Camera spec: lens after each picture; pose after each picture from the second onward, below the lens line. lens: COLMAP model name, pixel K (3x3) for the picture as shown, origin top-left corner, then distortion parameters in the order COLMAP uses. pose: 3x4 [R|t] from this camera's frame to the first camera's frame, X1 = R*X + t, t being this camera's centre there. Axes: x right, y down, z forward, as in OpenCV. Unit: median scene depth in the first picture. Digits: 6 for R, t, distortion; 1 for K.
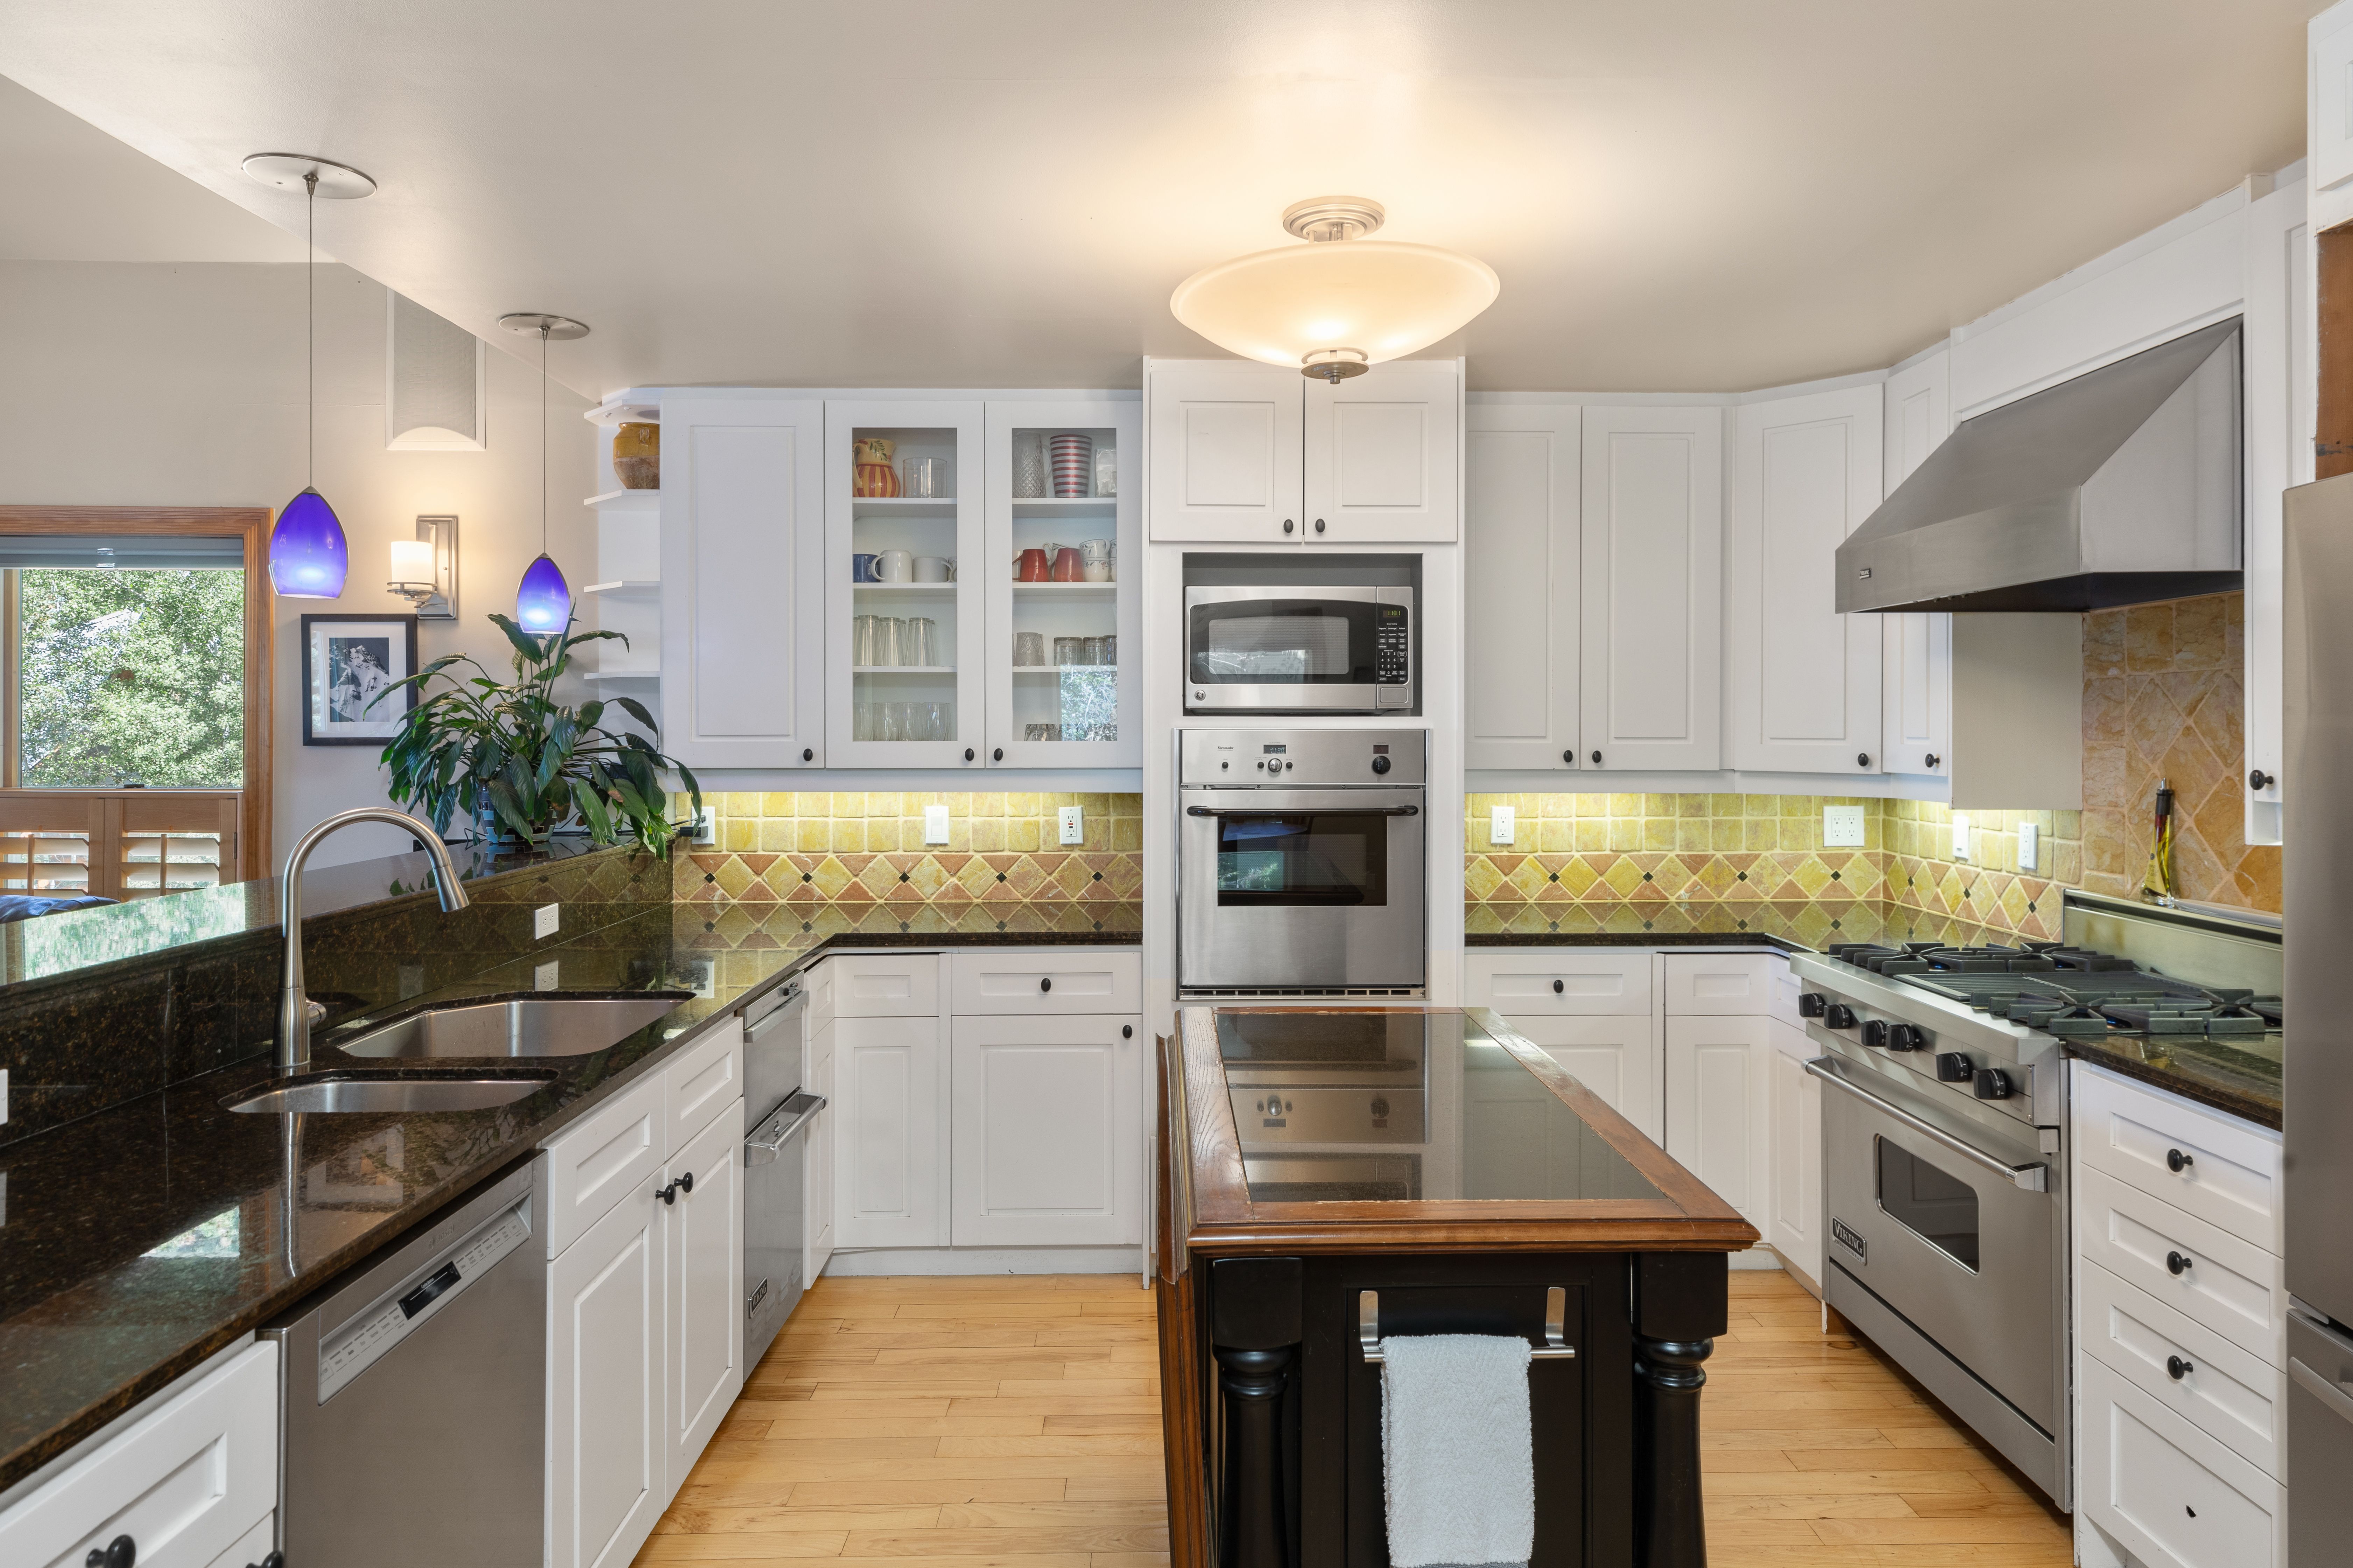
lens RADIAL K [[1417.7, 0, 1205.5], [0, 1417.7, 726.3], [0, 0, 1]] dist [0.017257, -0.001472]
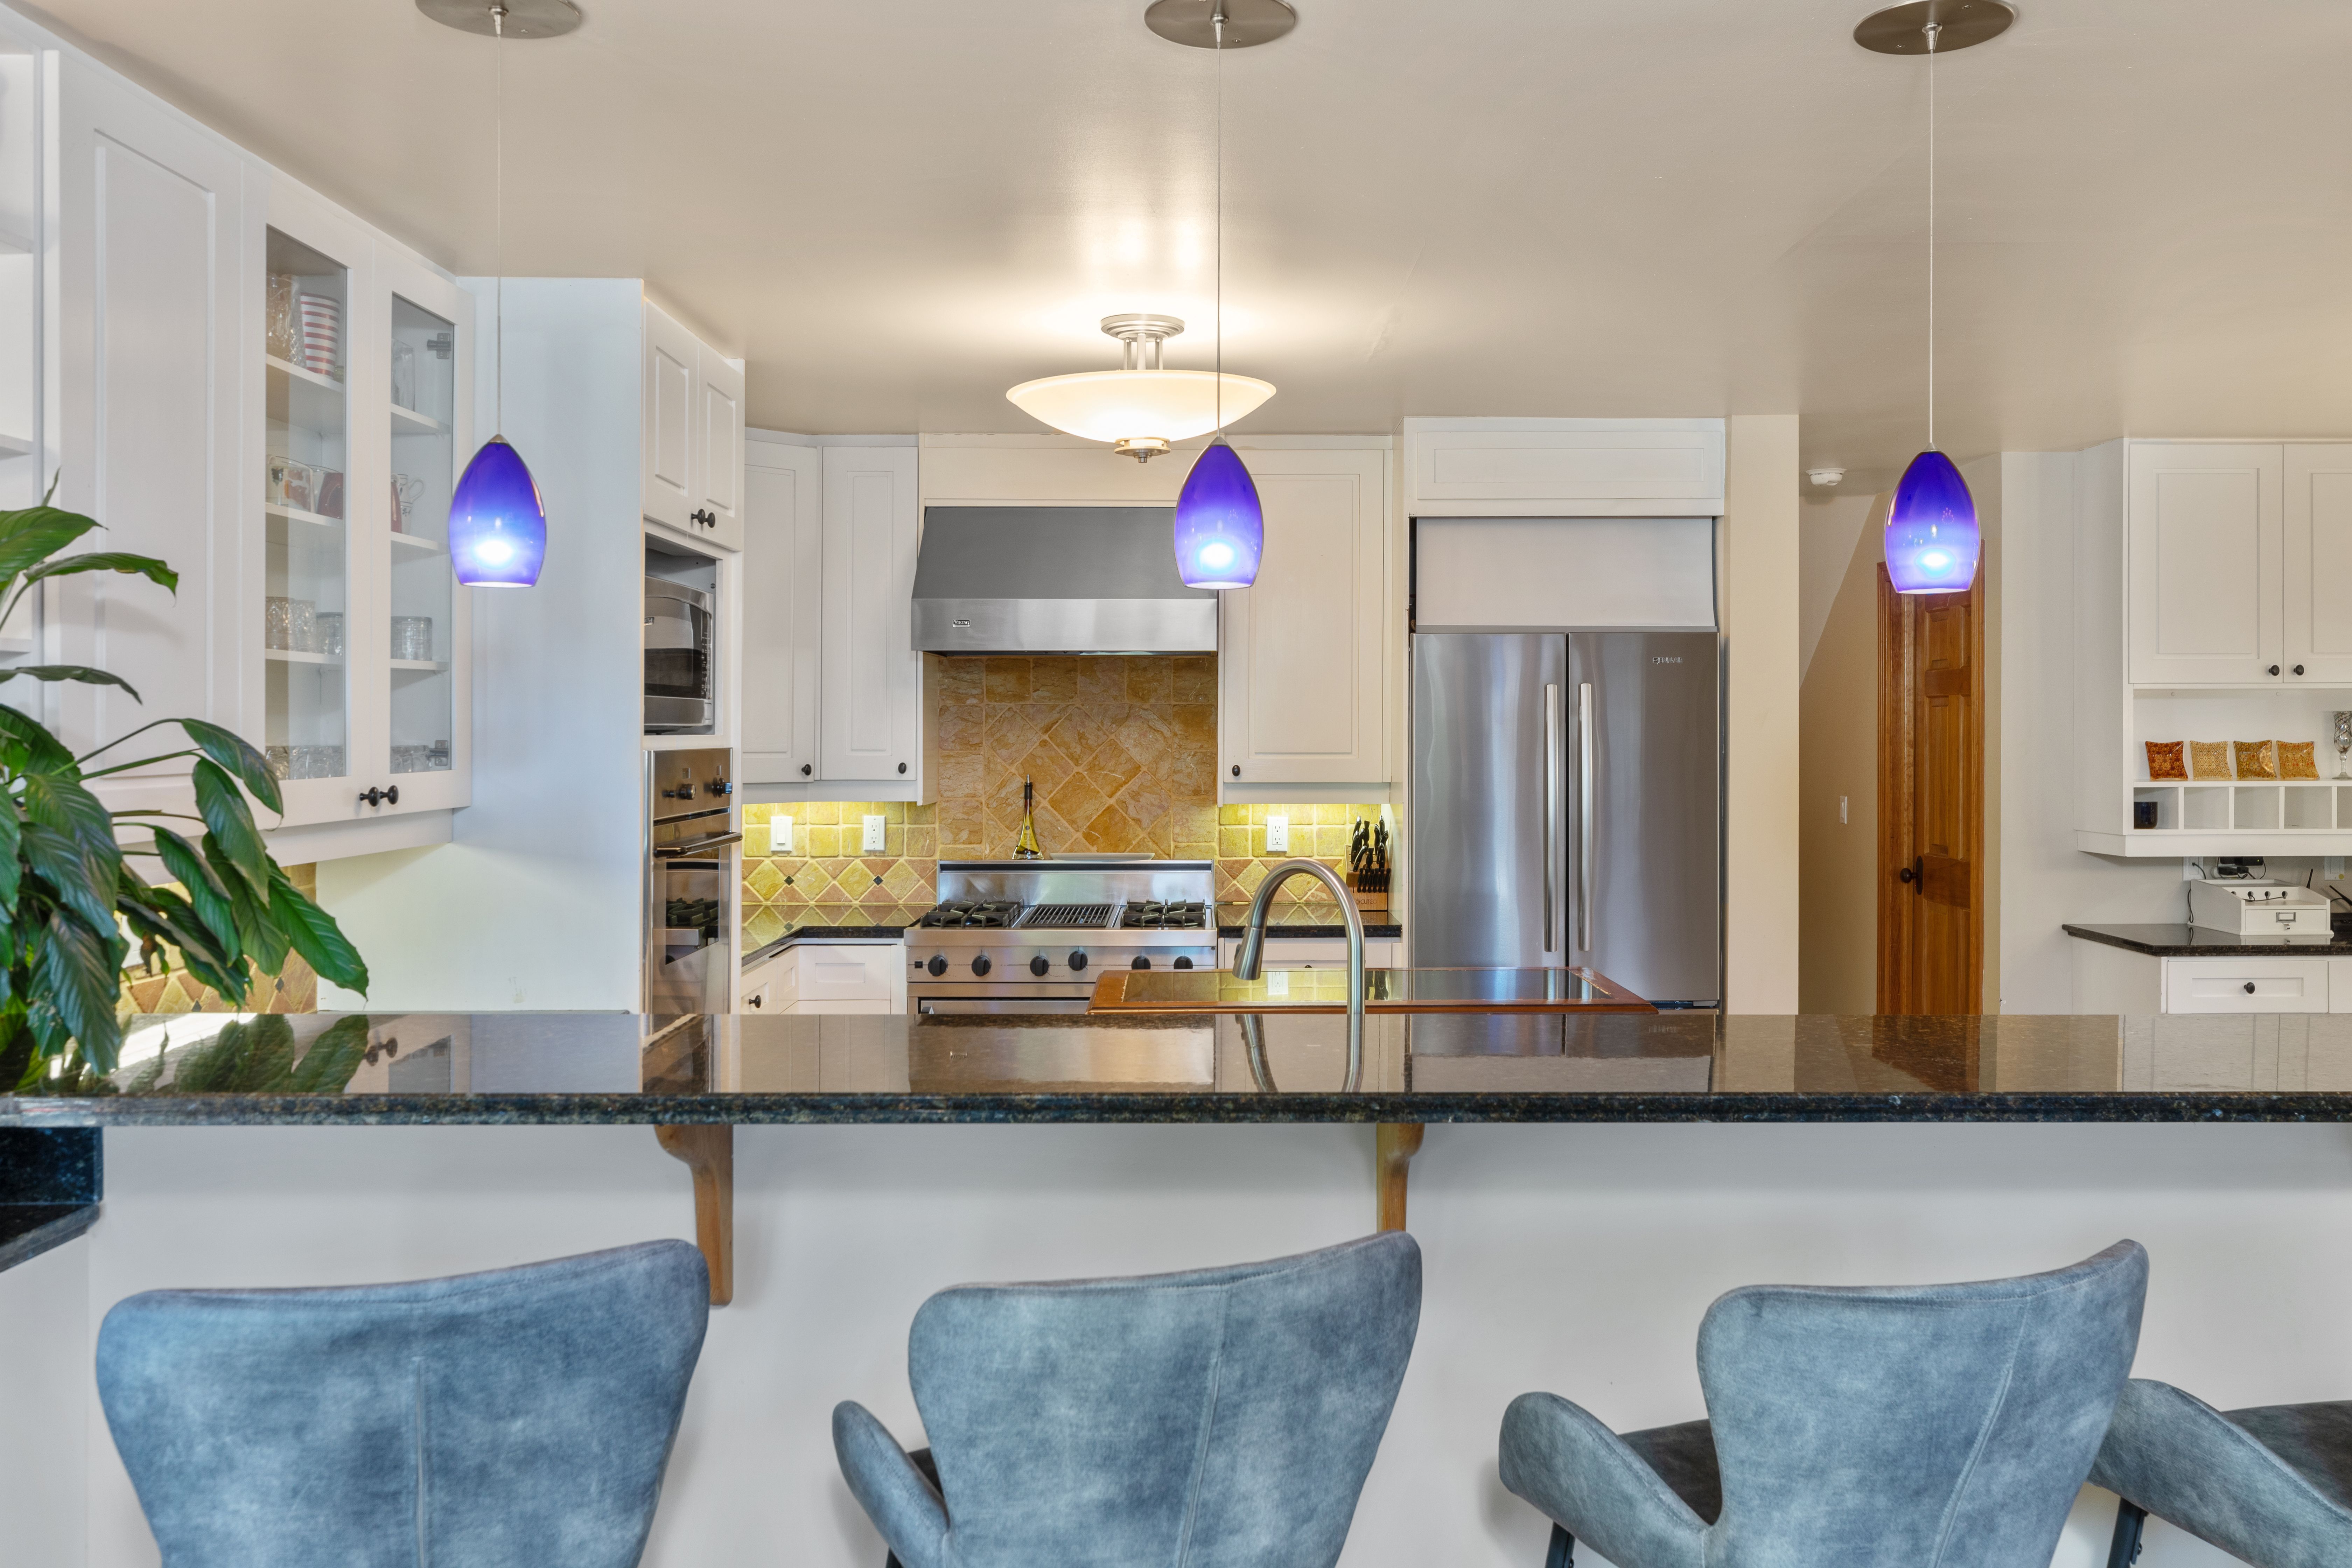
lens RADIAL K [[1835.7, 0, 1222.1], [0, 1835.7, 745.6], [0, 0, 1]] dist [0.004324, -0.000129]
pose [[0.005407, -0.009899, 0.999936, -0.981492], [0.000722, 0.999951, 0.009895, -0.010352], [-0.999985, 0.000669, 0.005414, 0.618578]]
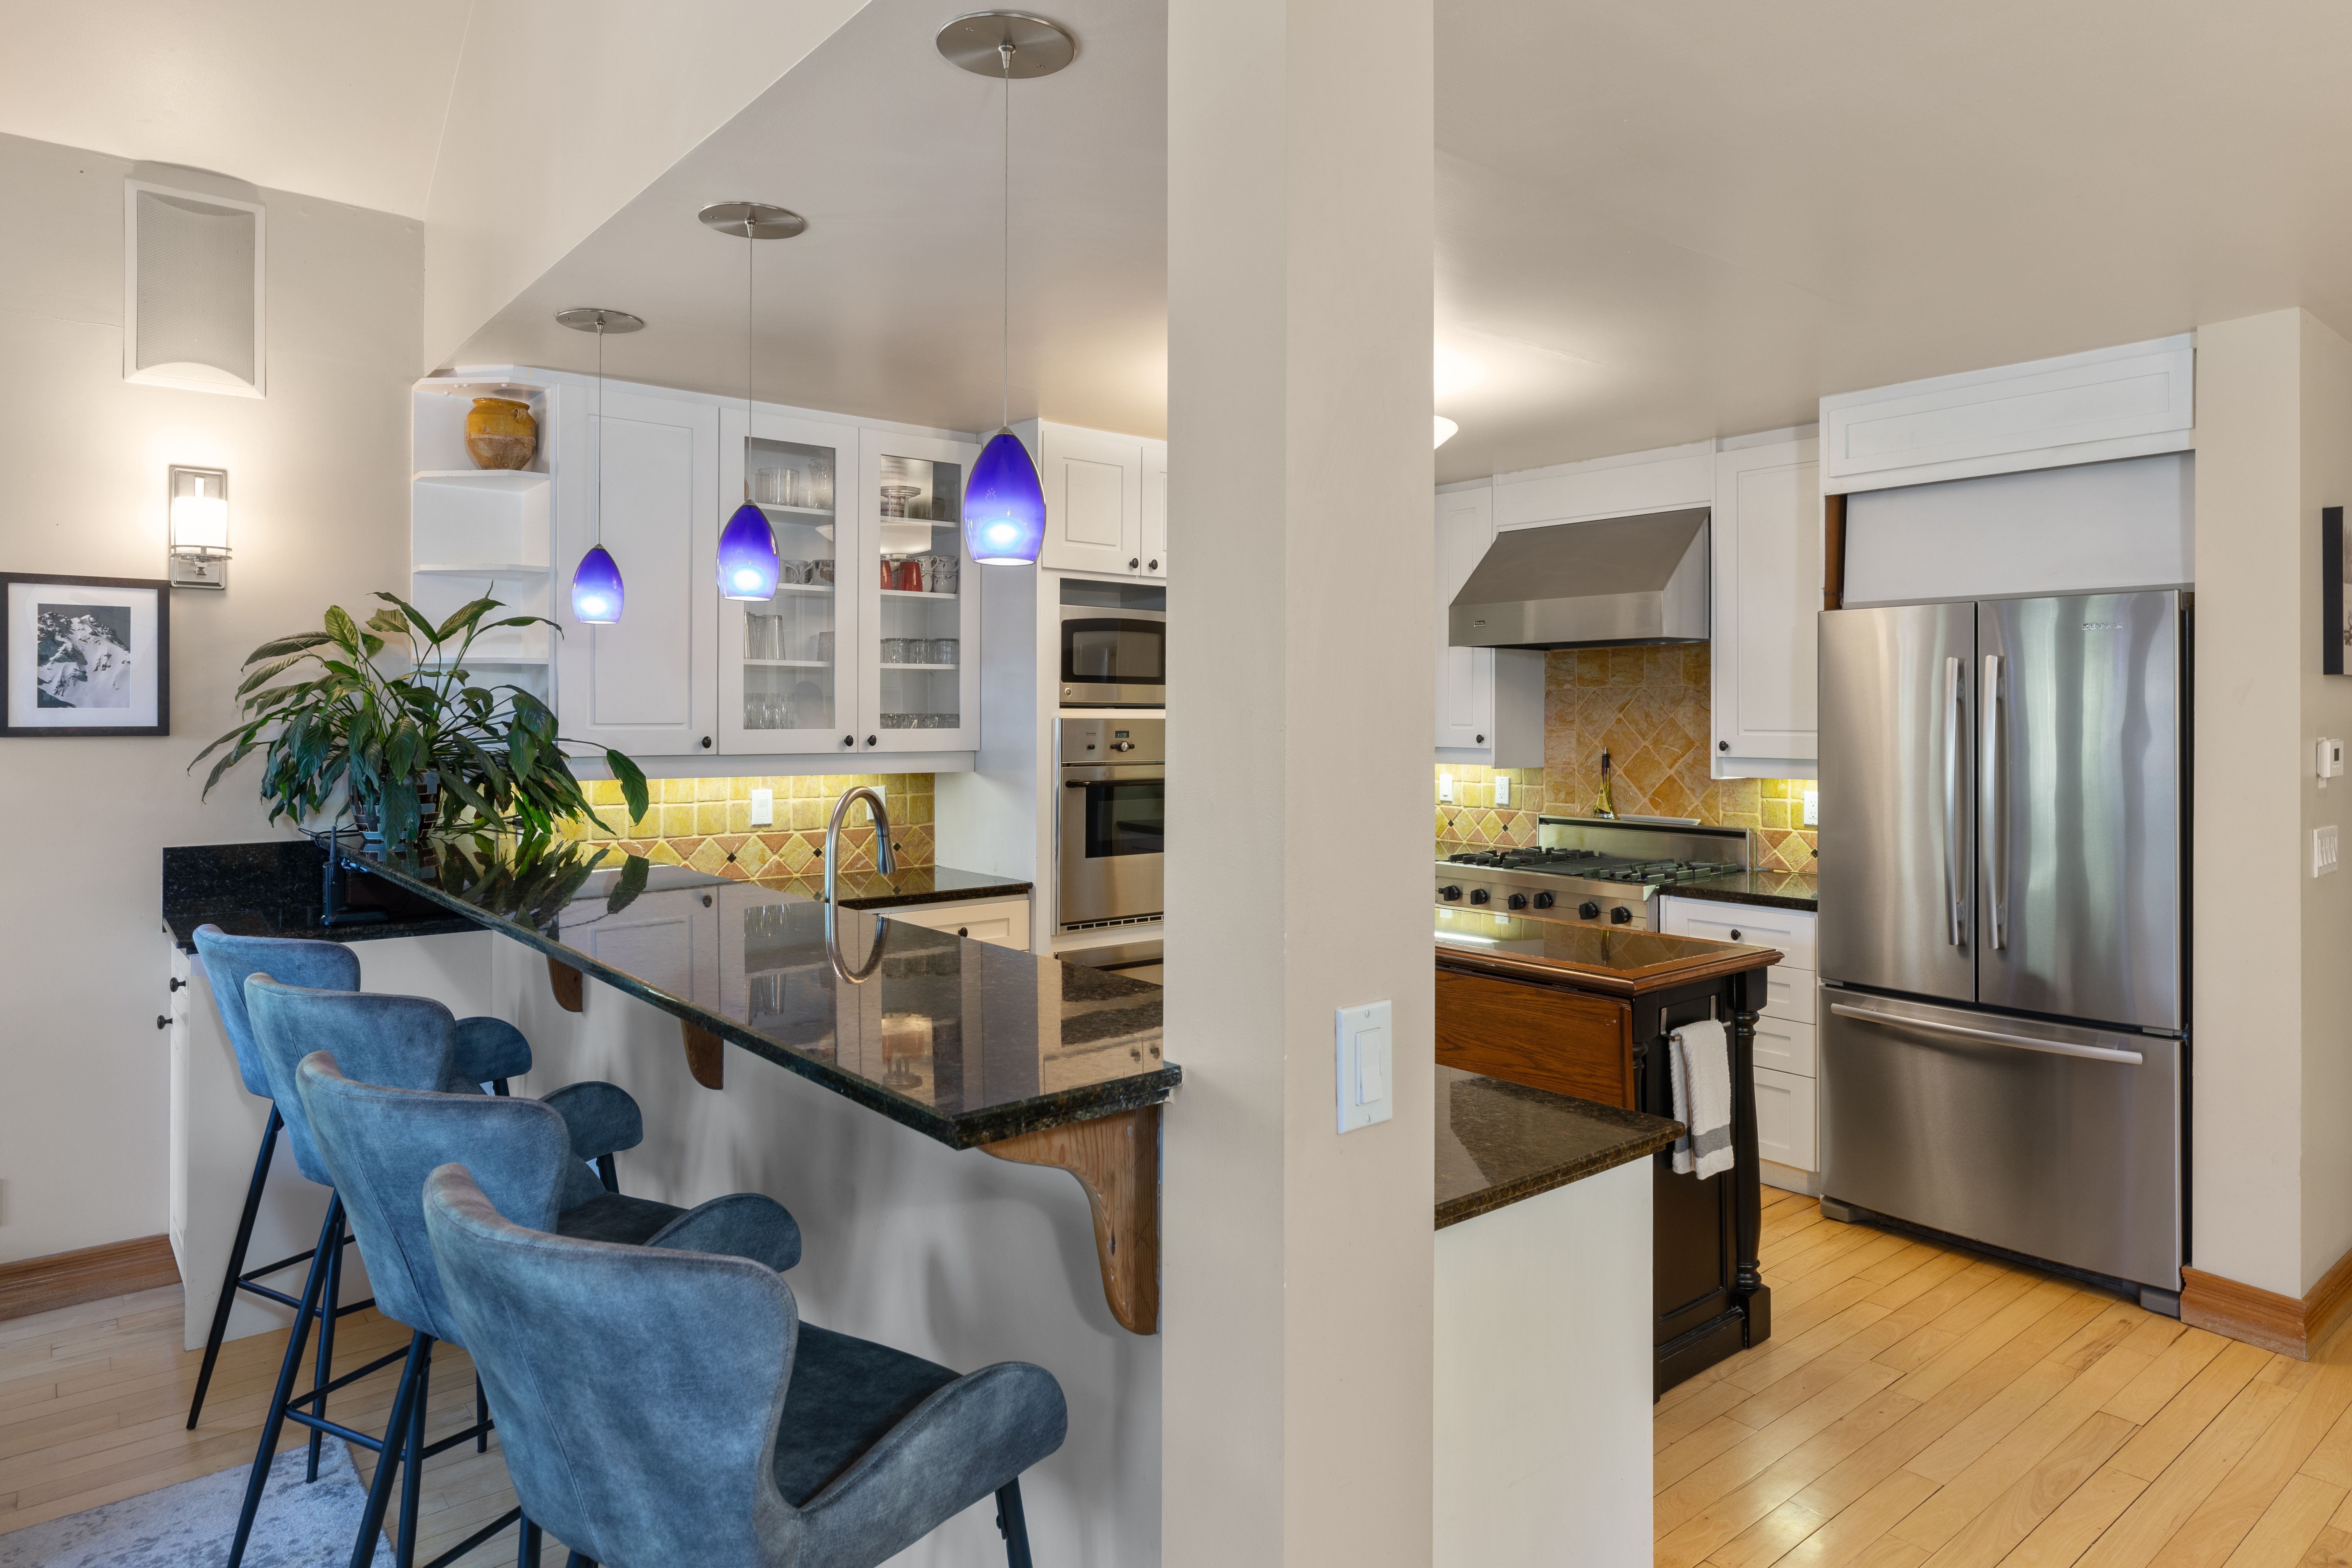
lens RADIAL K [[1402.4, 0, 1208.2], [0, 1402.4, 713.3], [0, 0, 1]] dist [0.023771, 0.001104]
pose [[0.781455, 0.004140, 0.623947, -0.636344], [-0.003224, 0.999991, -0.002597, 0.000157], [-0.623953, 0.000017, 0.781462, -0.047004]]
